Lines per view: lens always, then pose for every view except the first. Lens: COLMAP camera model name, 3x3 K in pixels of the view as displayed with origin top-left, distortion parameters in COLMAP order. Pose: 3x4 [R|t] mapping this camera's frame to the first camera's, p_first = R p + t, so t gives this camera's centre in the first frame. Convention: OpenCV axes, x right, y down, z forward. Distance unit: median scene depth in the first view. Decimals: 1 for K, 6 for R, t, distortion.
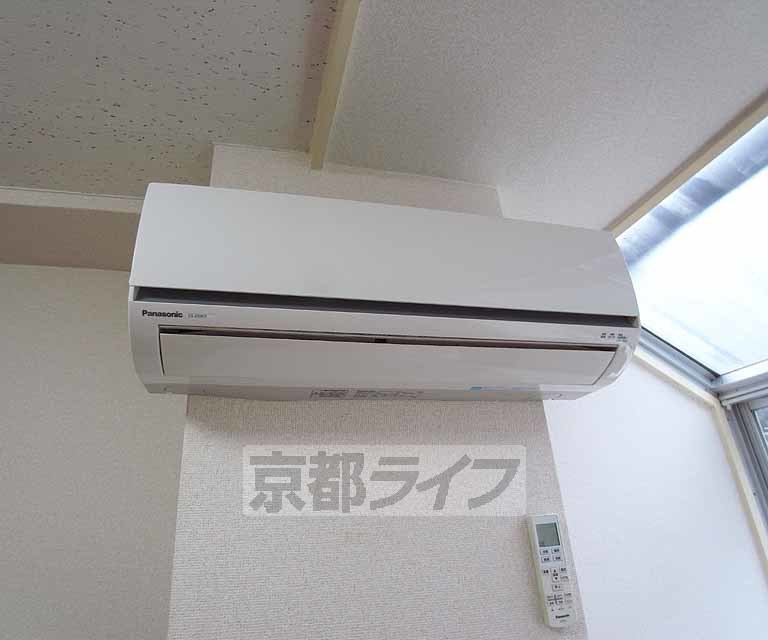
lens RADIAL K [[471.5, 0, 375.4], [0, 471.5, 305.6], [0, 0, 1]] dist [-0.066806, 0.016740]
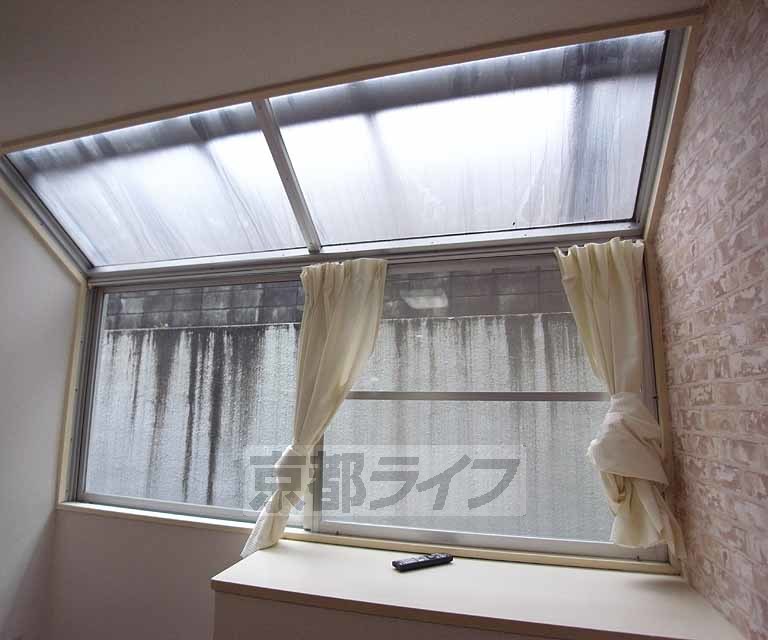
lens RADIAL K [[471.5, 0, 375.4], [0, 471.5, 305.6], [0, 0, 1]] dist [-0.066806, 0.016740]
pose [[0.400230, 0.204347, 0.893341, -0.153658], [-0.372248, 0.927028, -0.045280, 0.007062], [-0.837405, -0.314422, 0.447093, -0.424508]]
